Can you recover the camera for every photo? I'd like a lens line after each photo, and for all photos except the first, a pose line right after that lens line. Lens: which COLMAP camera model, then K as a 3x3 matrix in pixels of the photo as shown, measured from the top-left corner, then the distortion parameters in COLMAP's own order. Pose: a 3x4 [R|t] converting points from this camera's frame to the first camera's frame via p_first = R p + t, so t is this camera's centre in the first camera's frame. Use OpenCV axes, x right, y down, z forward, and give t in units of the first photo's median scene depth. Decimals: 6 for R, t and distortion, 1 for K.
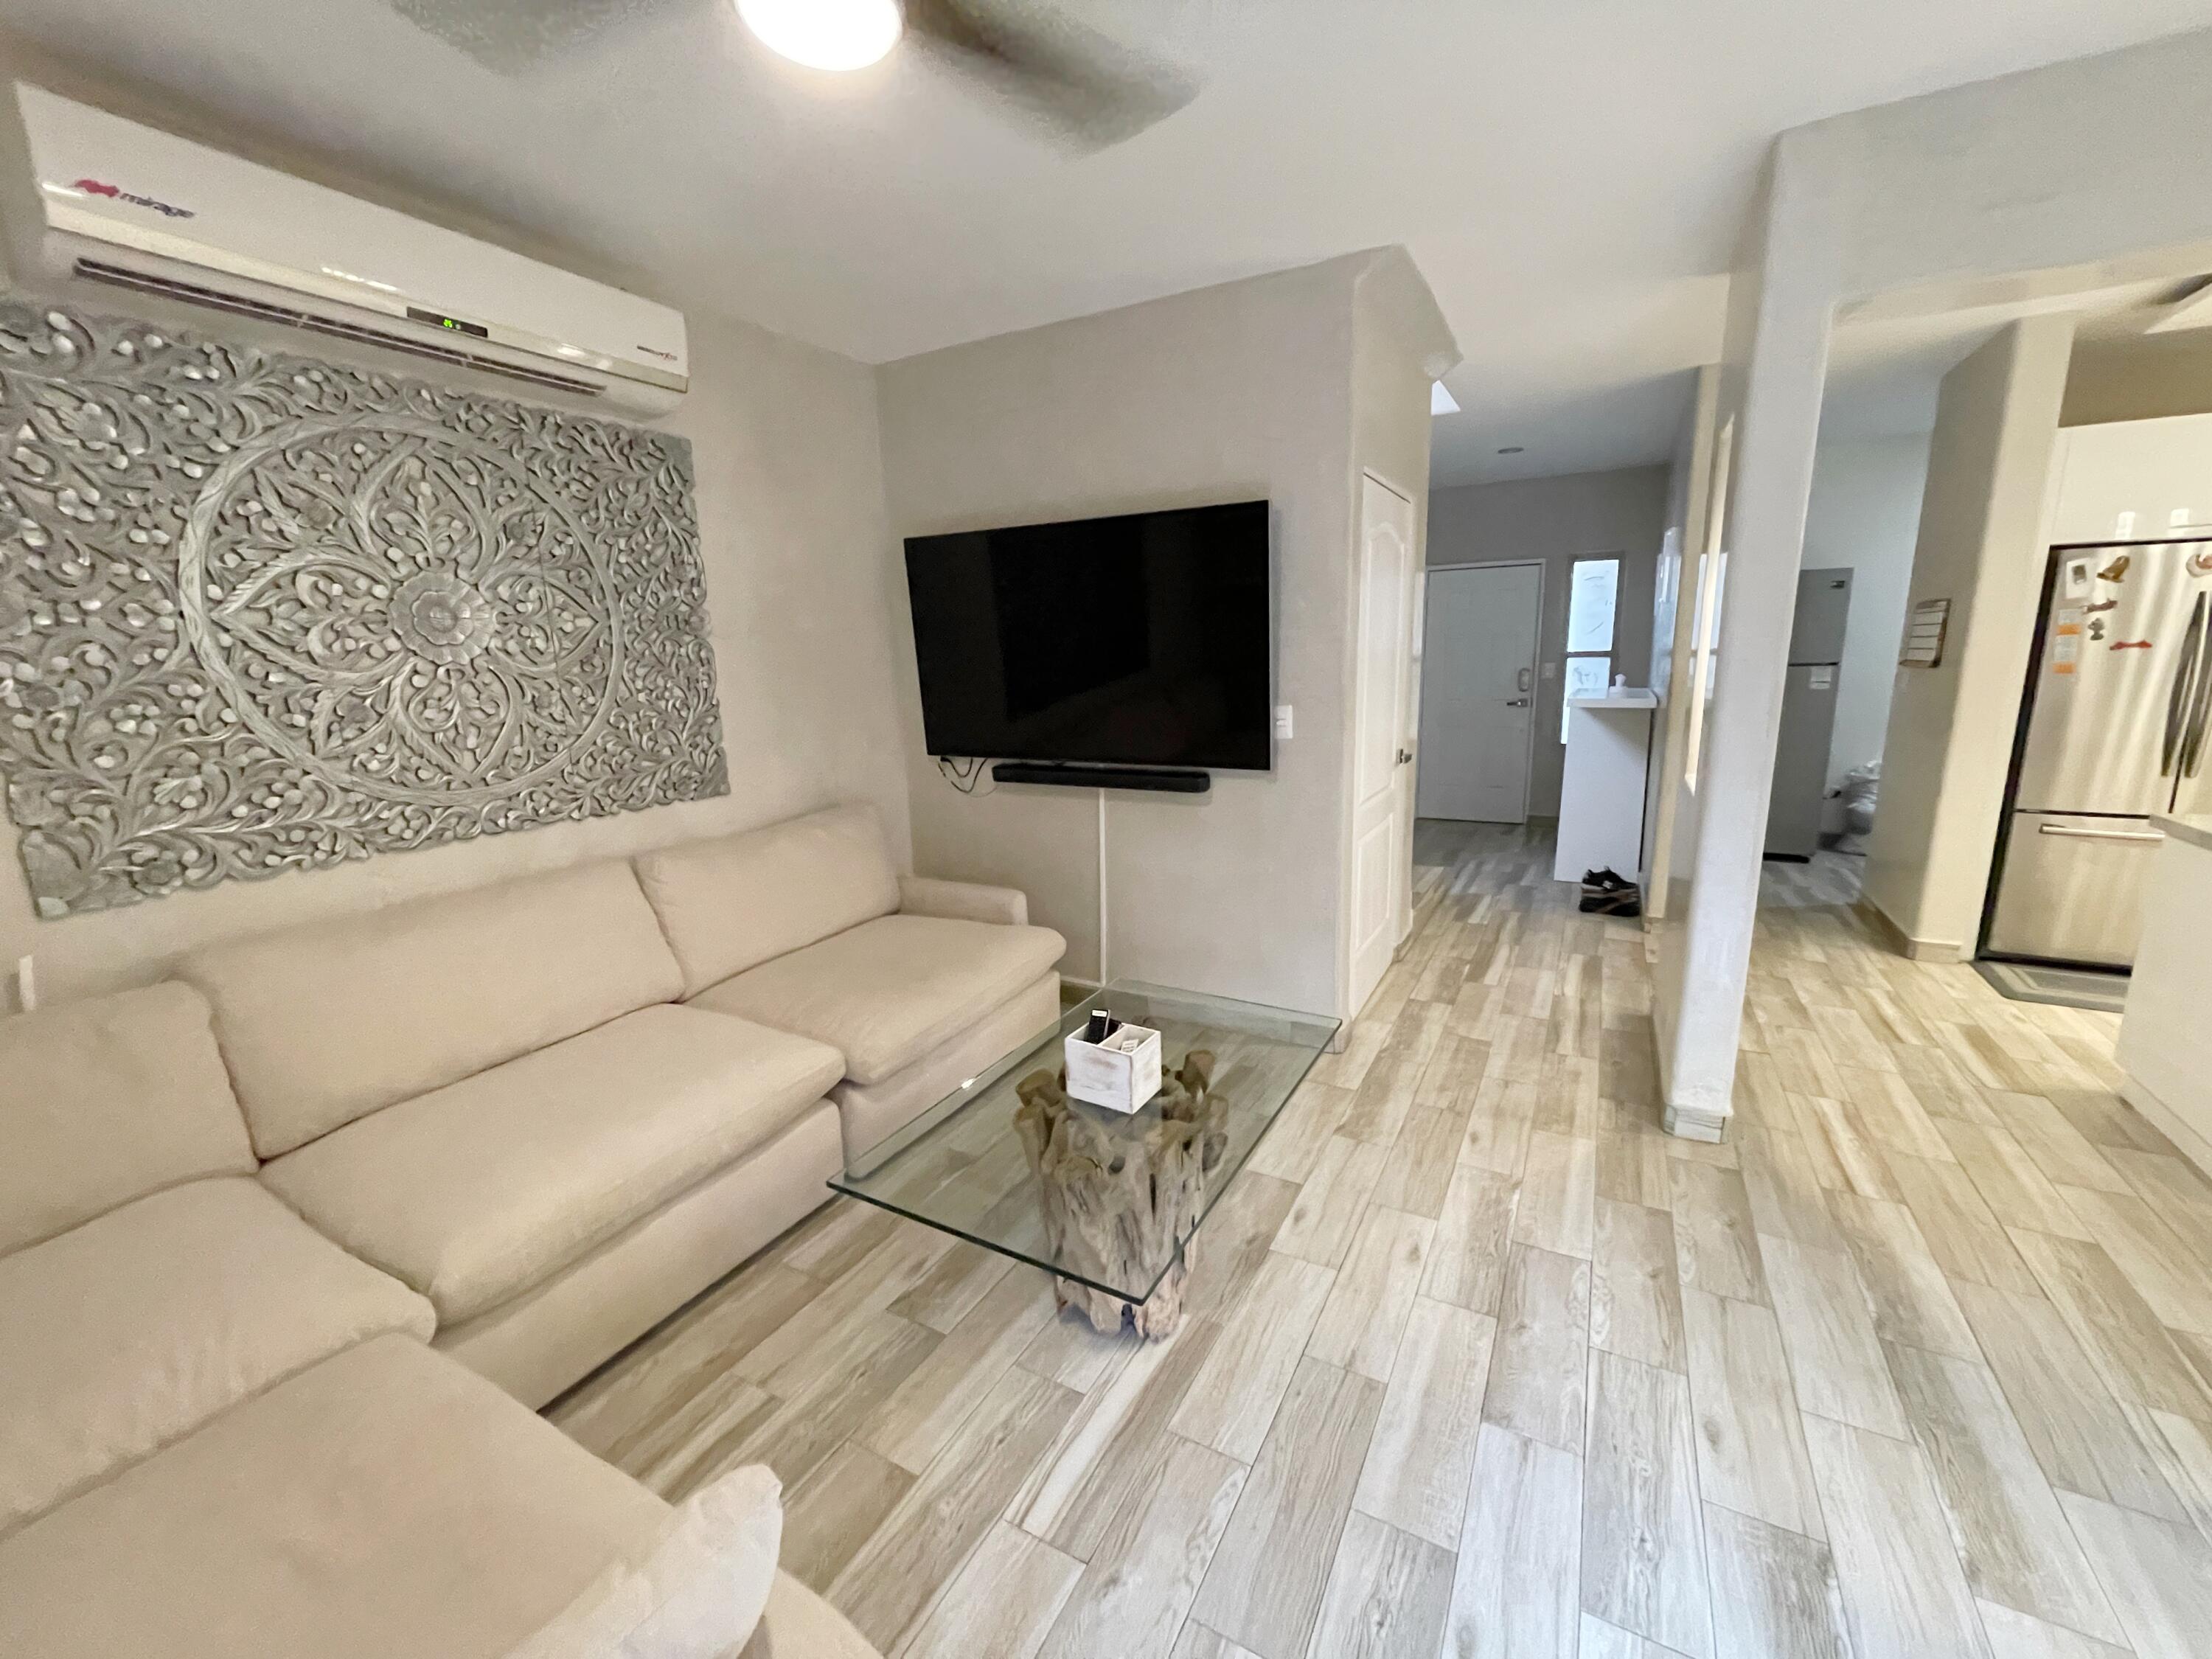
lens RADIAL K [[892.1, 0, 1109.7], [0, 892.1, 839.7], [0, 0, 1]] dist [-0.003525, 0.001403]
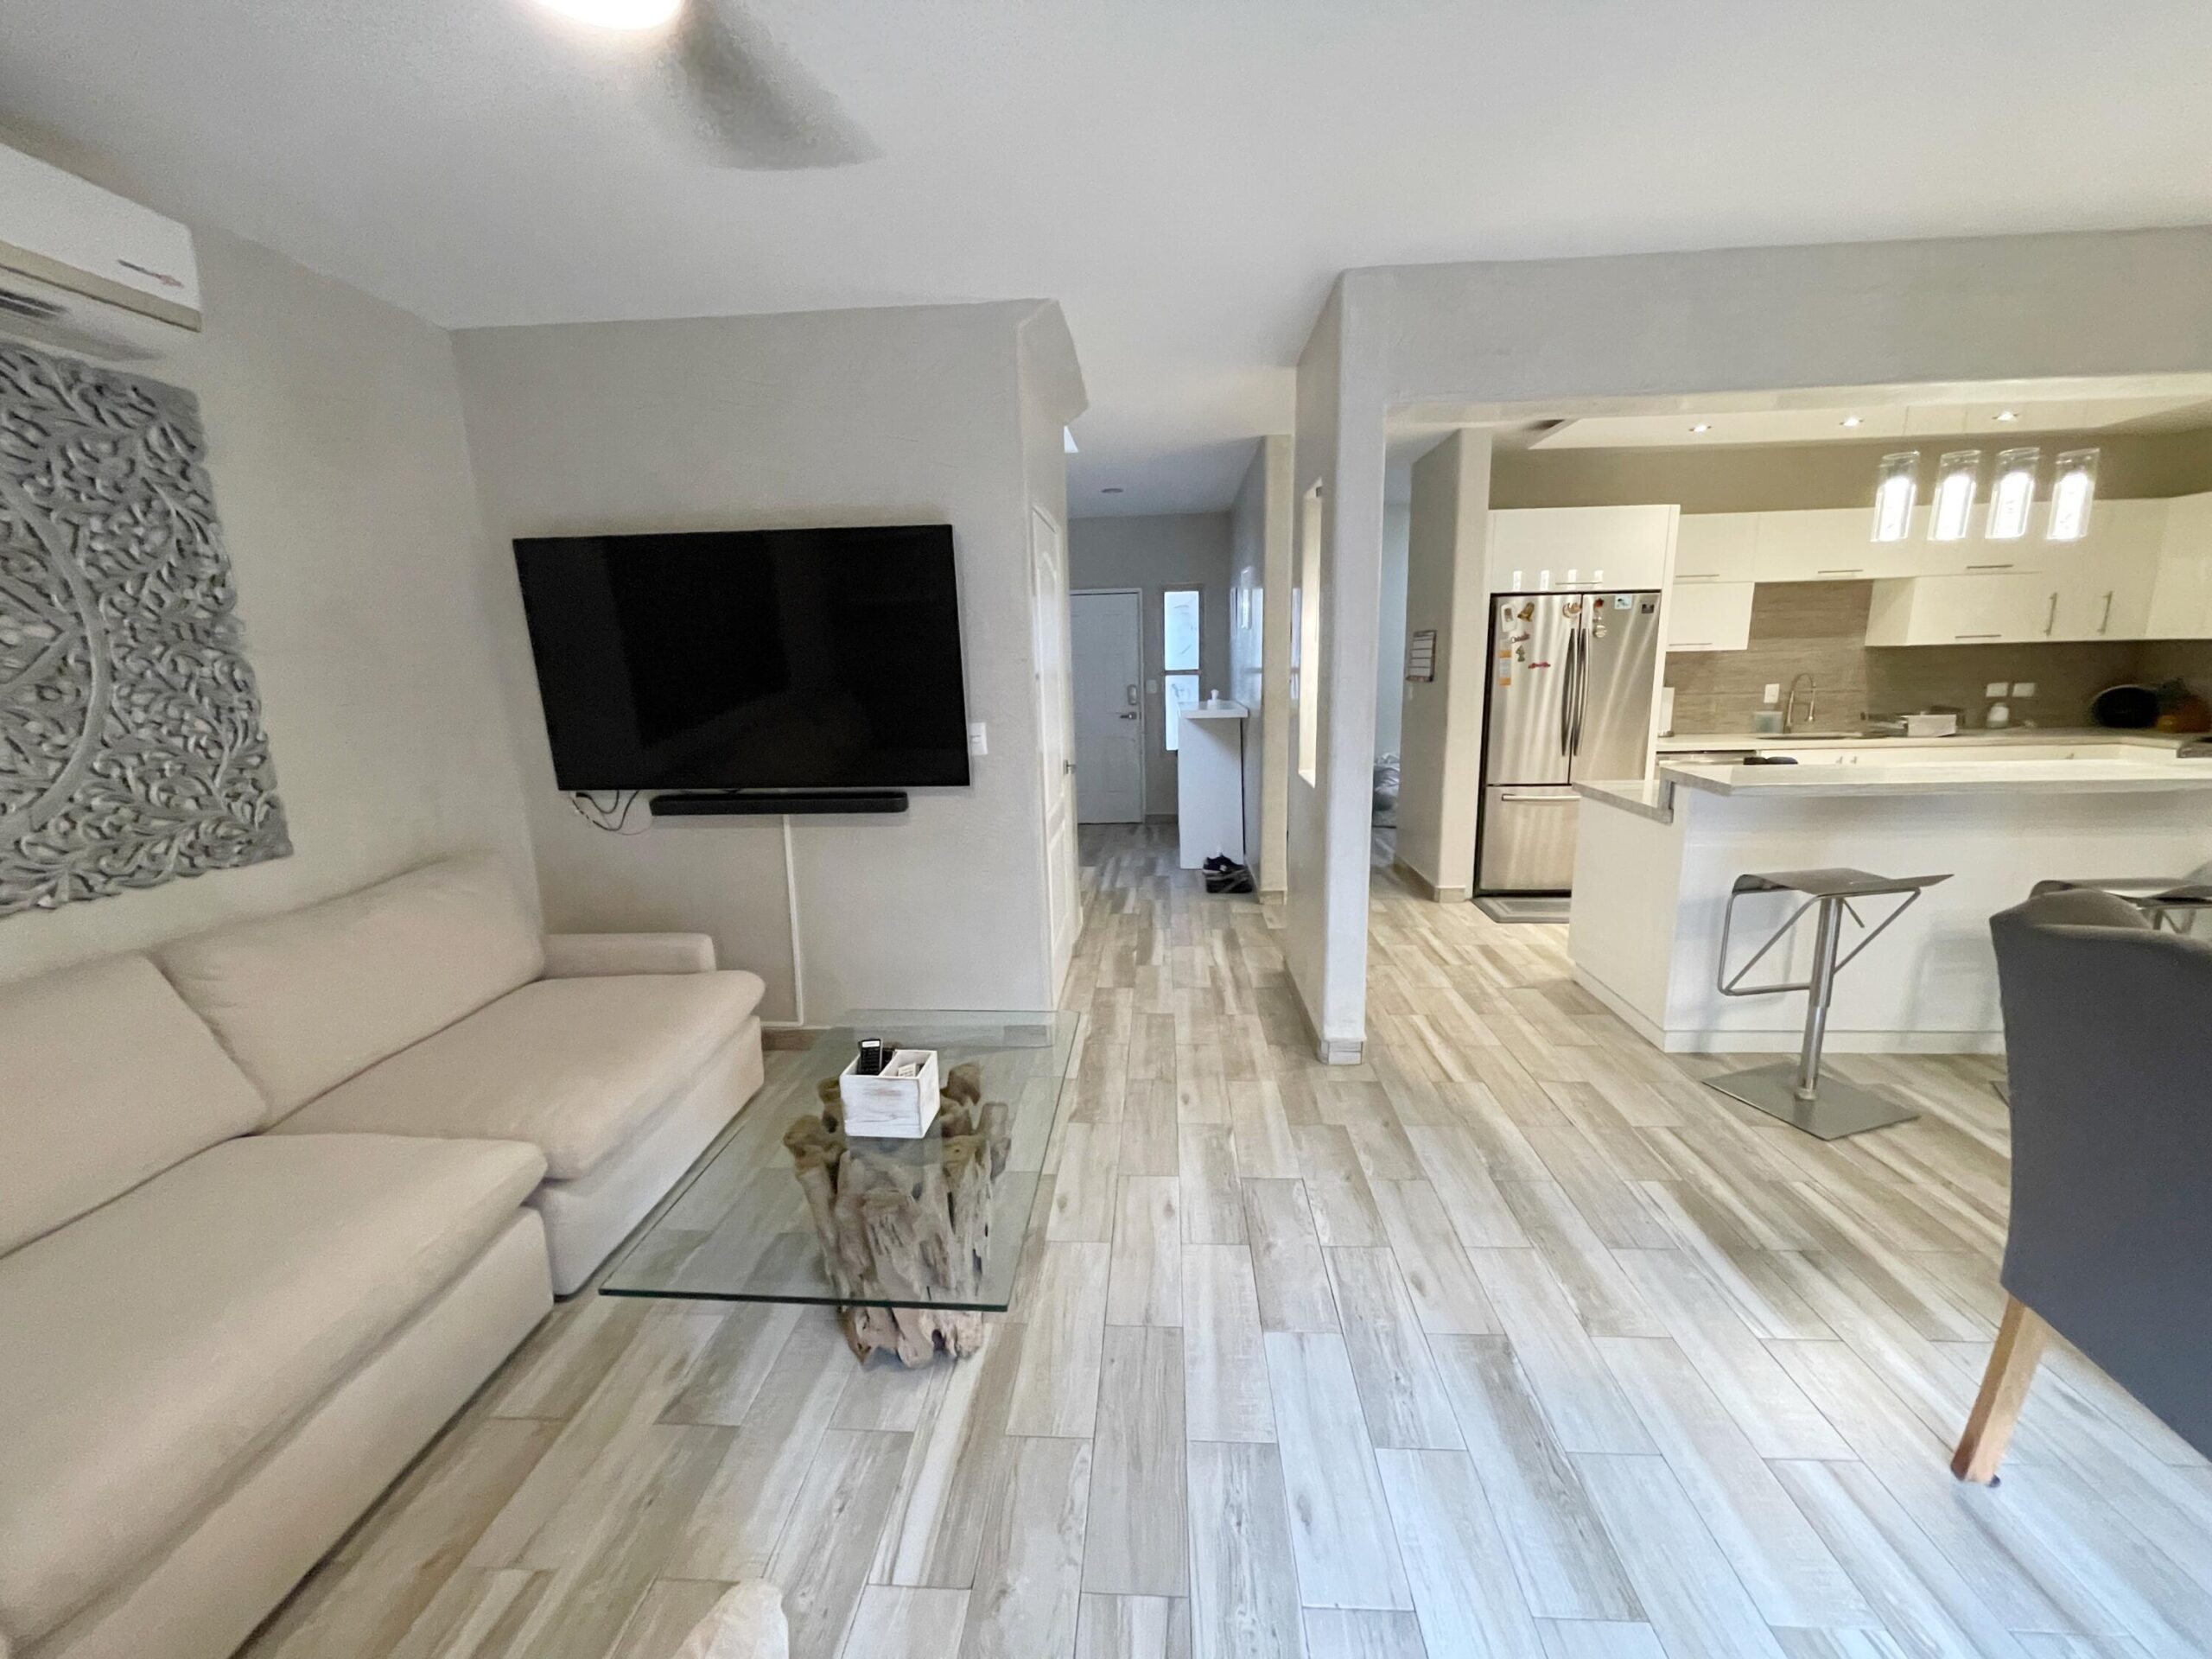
lens RADIAL K [[892.1, 0, 1107.0], [0, 892.1, 839.4], [0, 0, 1]] dist [-0.003525, 0.001403]
pose [[0.904248, -0.080299, 0.419390, -0.124215], [0.087937, 0.996125, 0.001124, -0.003724], [-0.417855, 0.035863, 0.907806, 0.002905]]
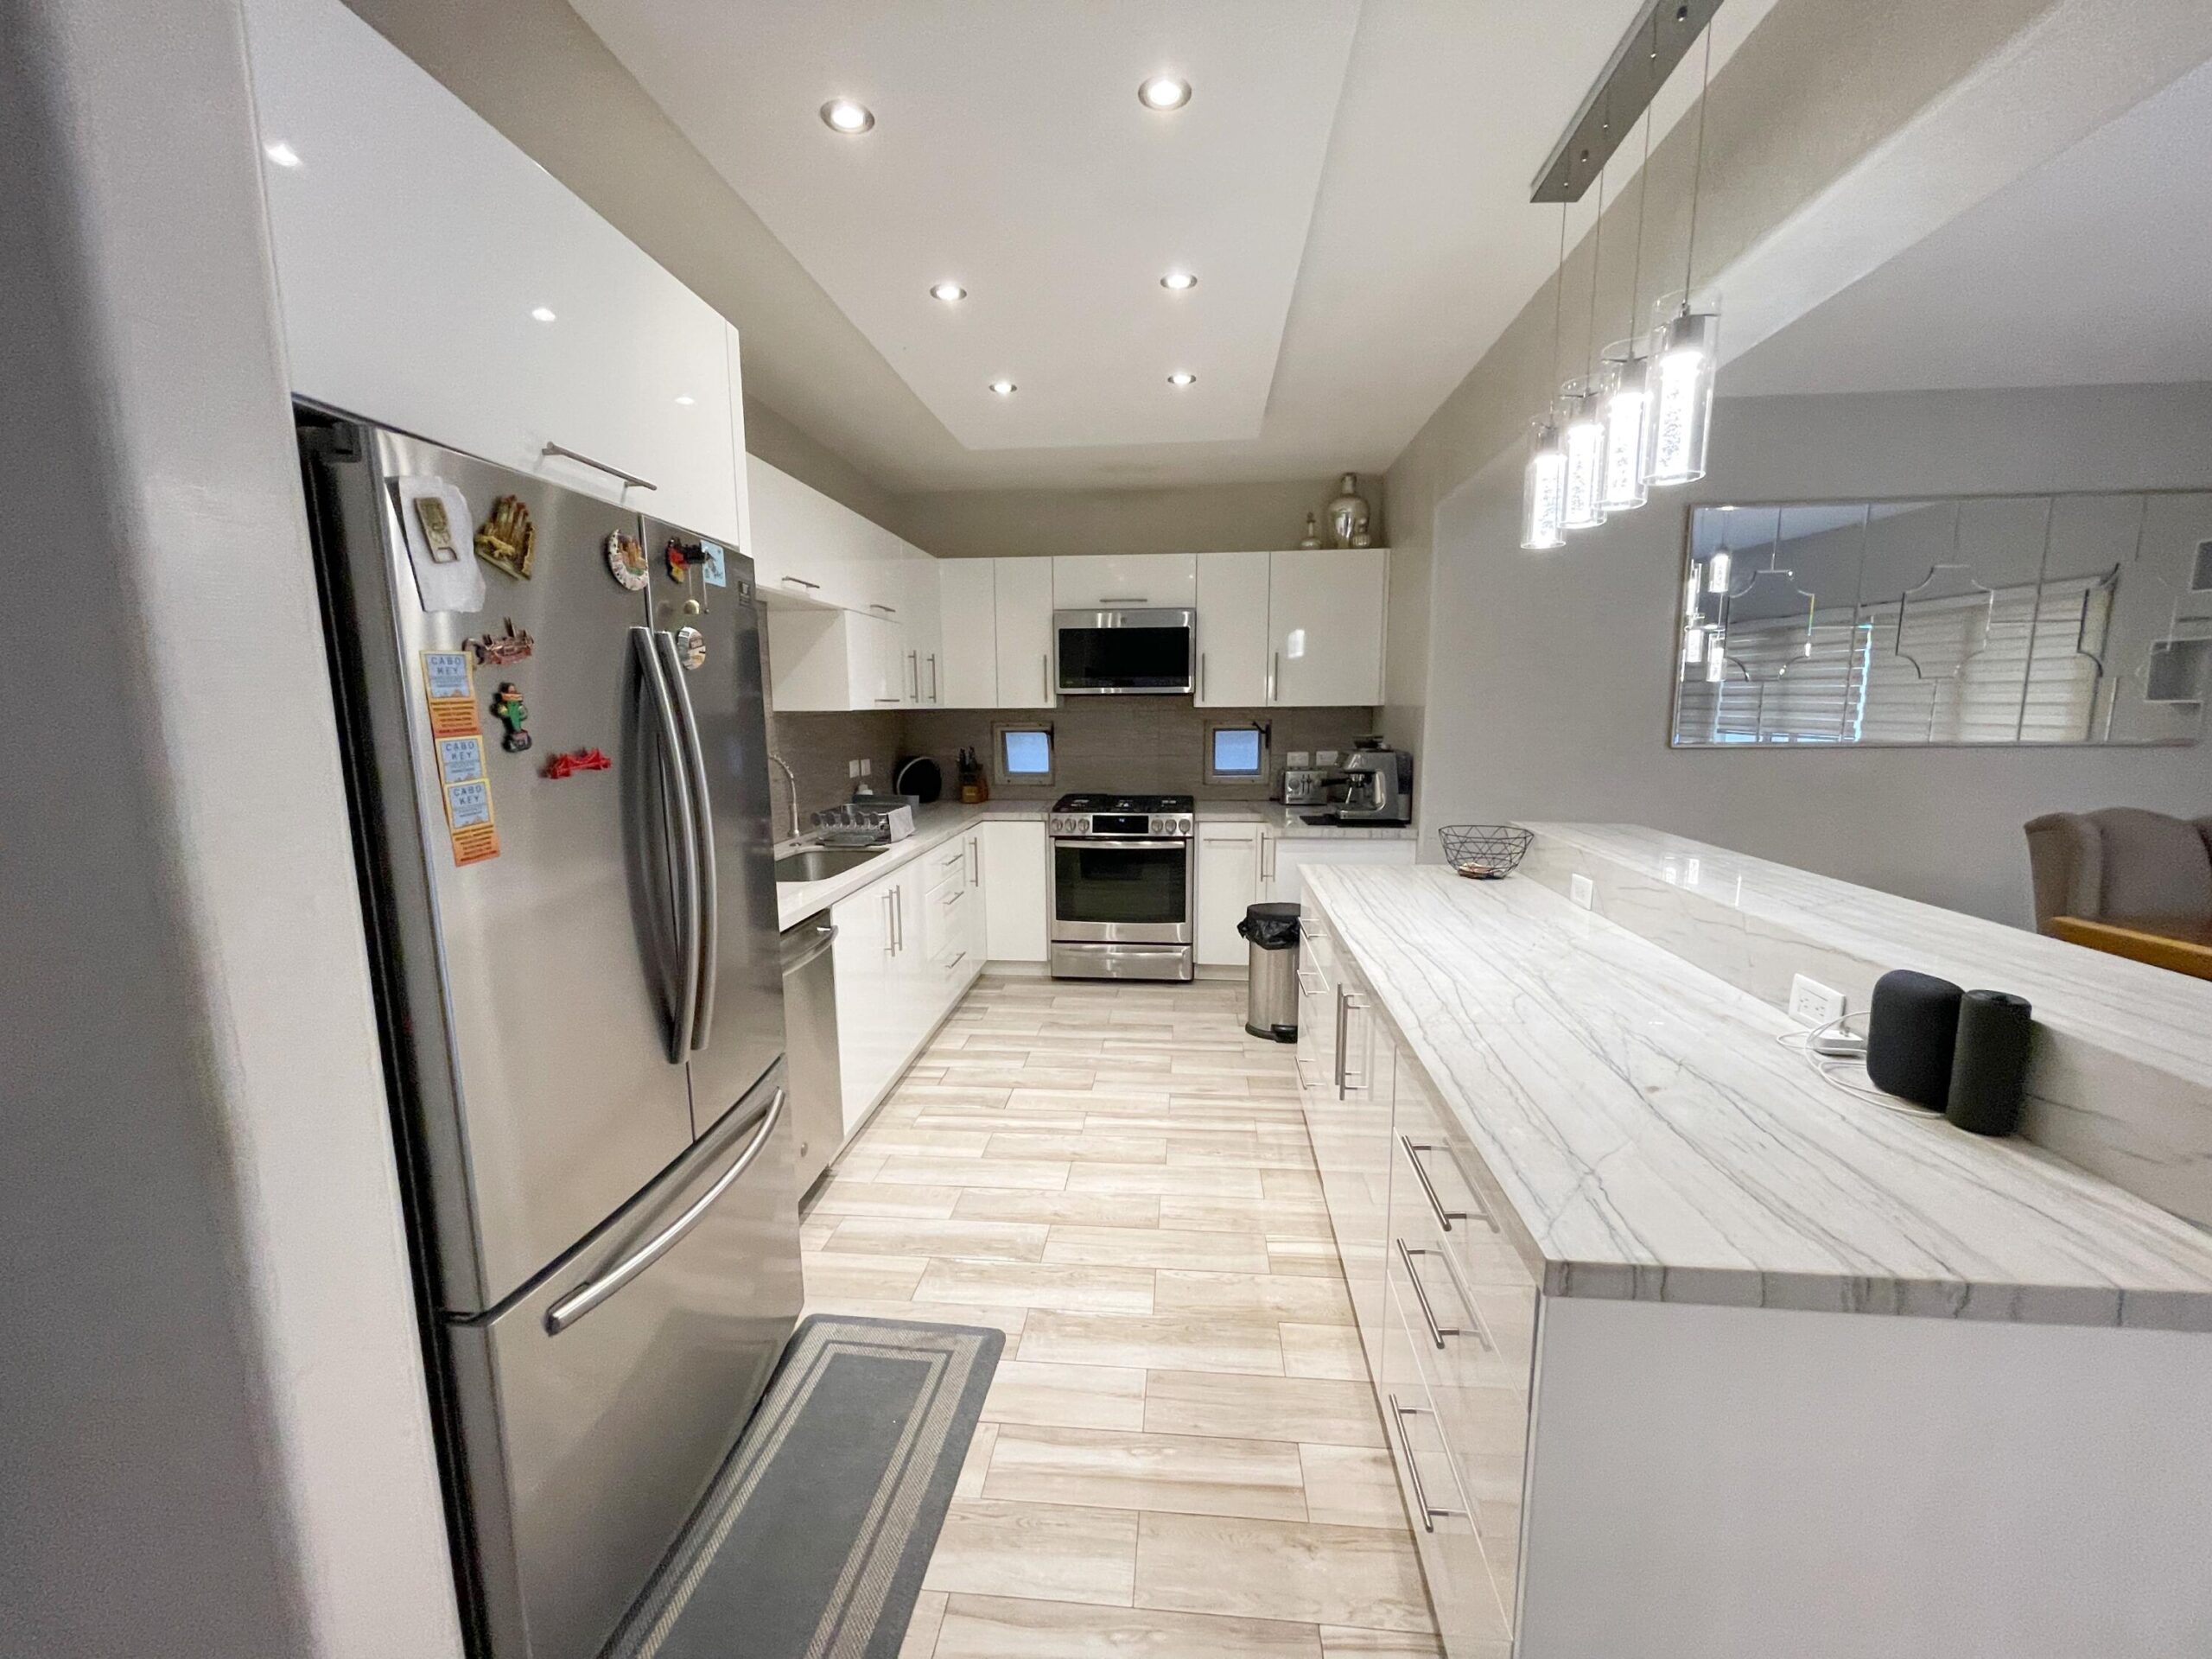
lens RADIAL K [[892.1, 0, 1102.0], [0, 892.1, 843.5], [0, 0, 1]] dist [-0.003525, 0.001403]
pose [[-0.393843, -0.111690, 0.912367, 0.916557], [0.209034, 0.955699, 0.207229, -0.269111], [-0.895093, 0.272332, -0.353049, 1.170217]]
